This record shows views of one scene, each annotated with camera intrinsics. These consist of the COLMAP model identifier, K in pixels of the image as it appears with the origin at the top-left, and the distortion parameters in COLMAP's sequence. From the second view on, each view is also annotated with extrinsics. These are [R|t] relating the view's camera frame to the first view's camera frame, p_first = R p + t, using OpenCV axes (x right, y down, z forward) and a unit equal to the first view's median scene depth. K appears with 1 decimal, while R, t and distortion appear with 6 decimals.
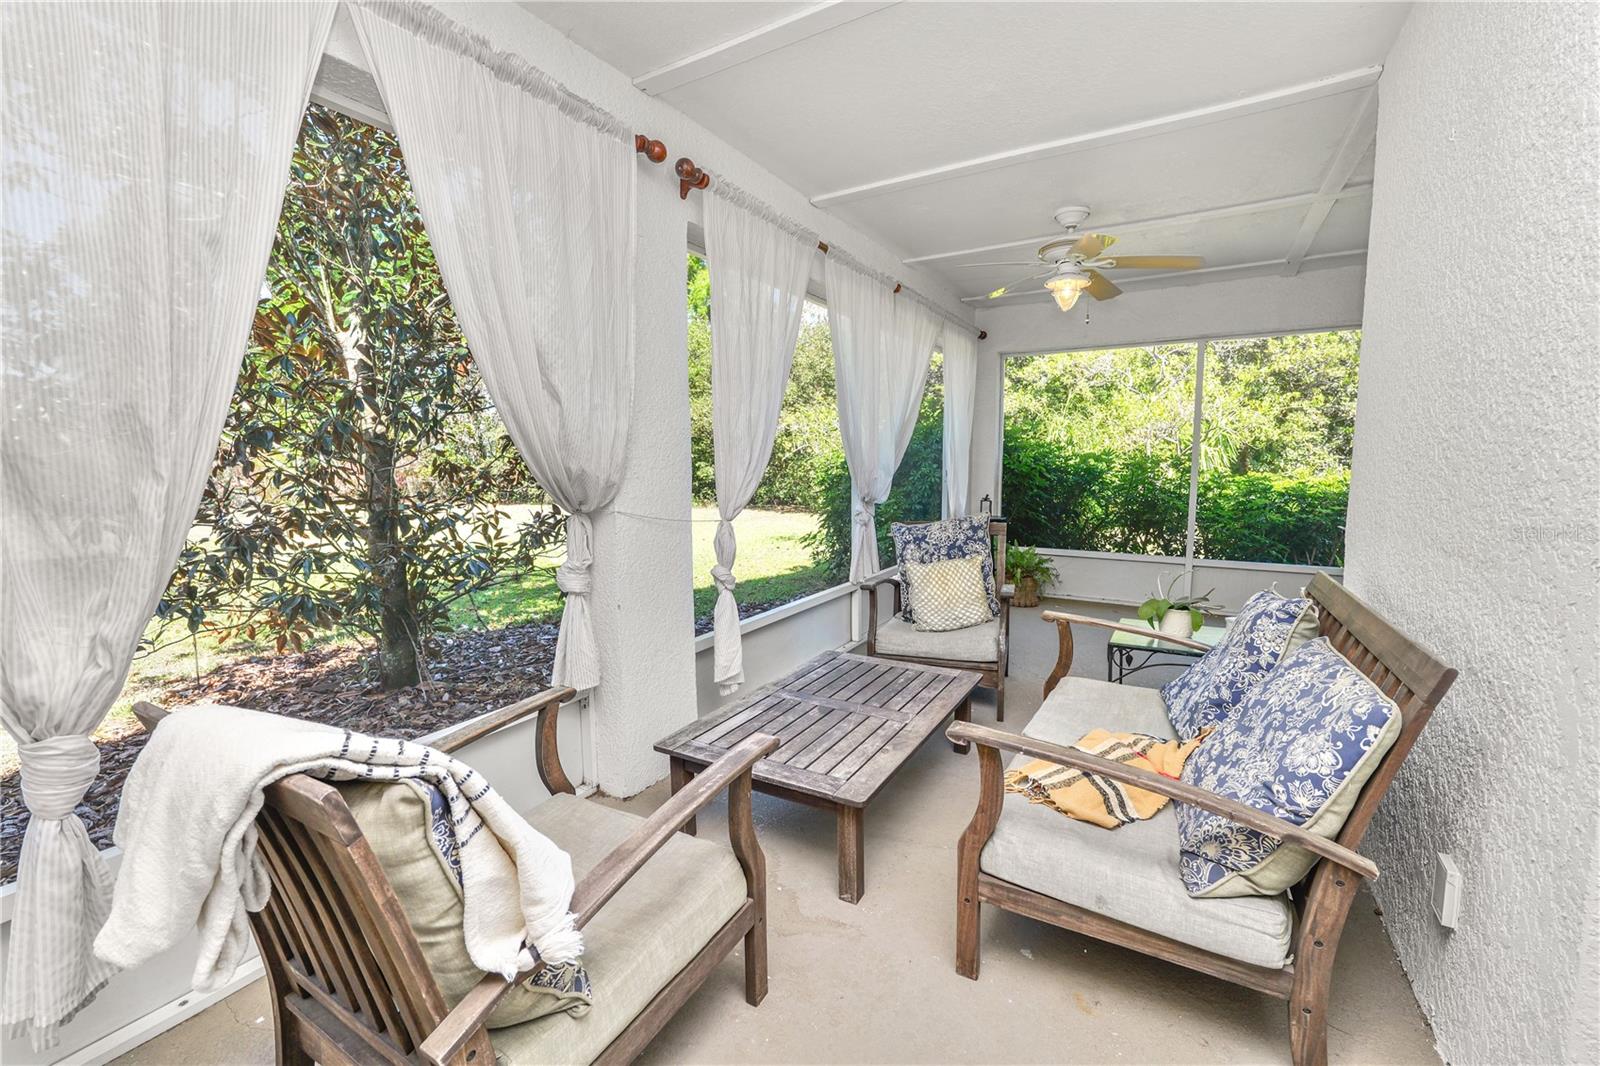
lens RADIAL K [[649.5, 0, 805.2], [0, 649.5, 529.0], [0, 0, 1]] dist [-0.012740, -0.000078]
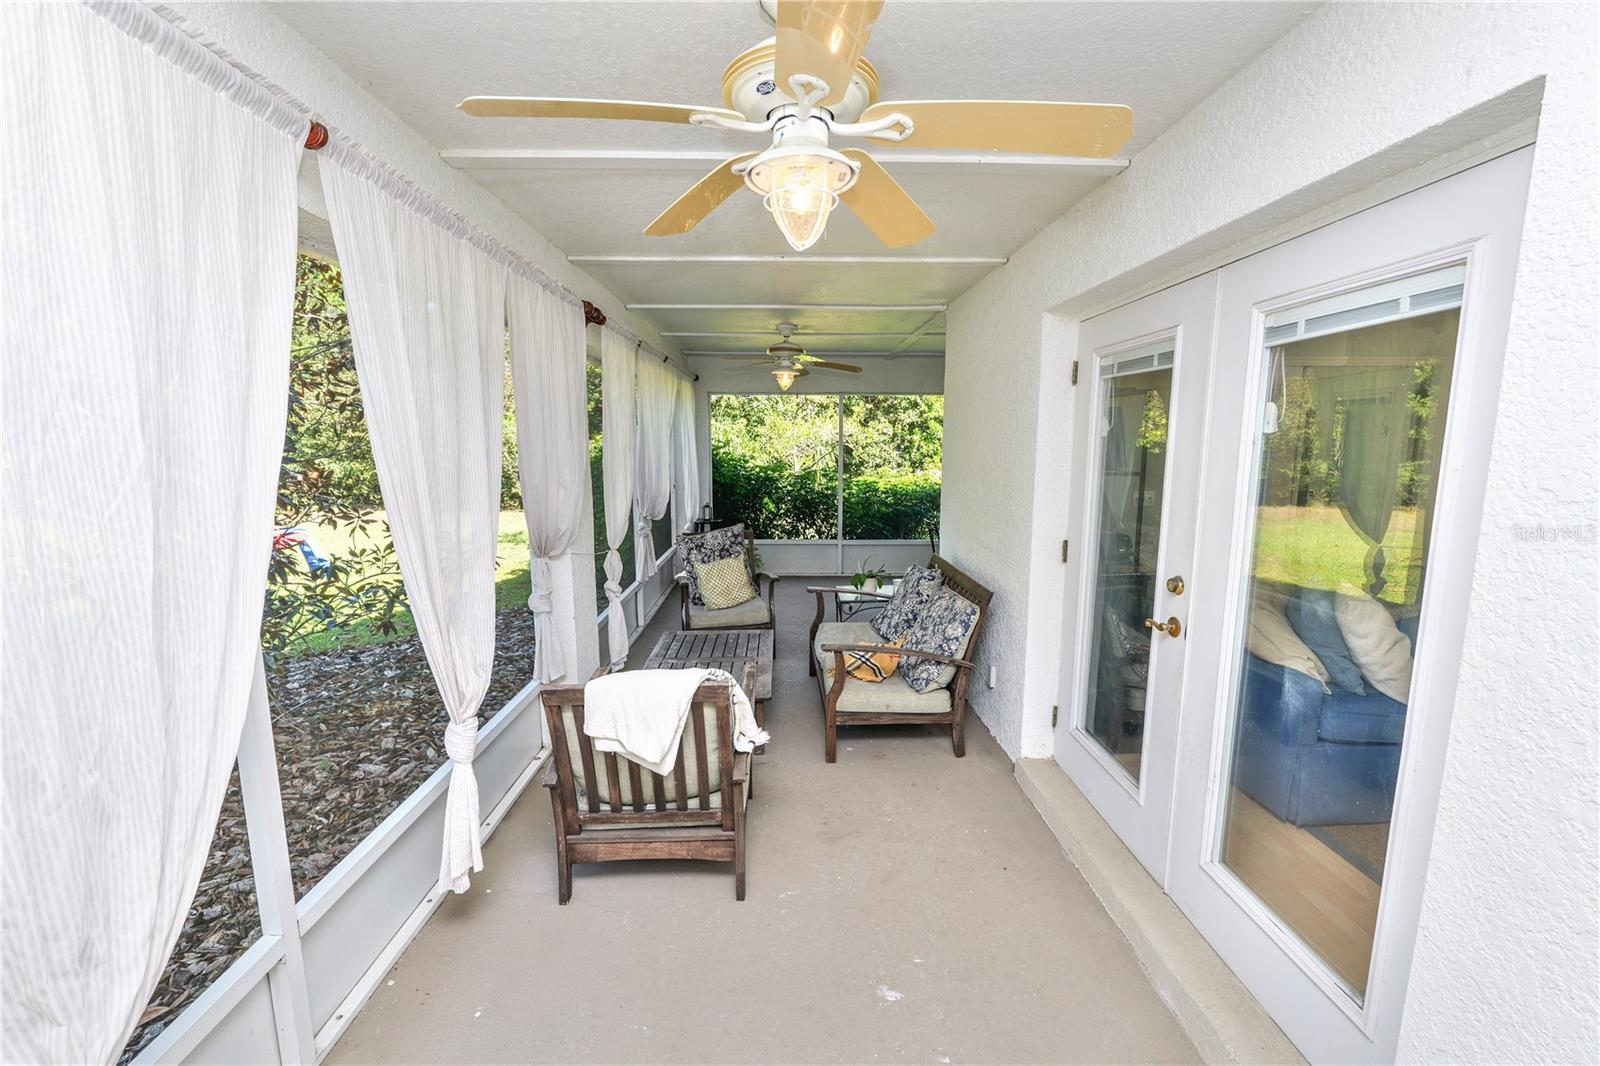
lens RADIAL K [[649.5, 0, 800.9], [0, 649.5, 535.8], [0, 0, 1]] dist [-0.012740, -0.000078]
pose [[0.847023, -0.073099, 0.526506, -0.729212], [0.051610, 0.997129, 0.055411, -0.141317], [-0.529045, -0.019762, 0.848364, -0.599844]]
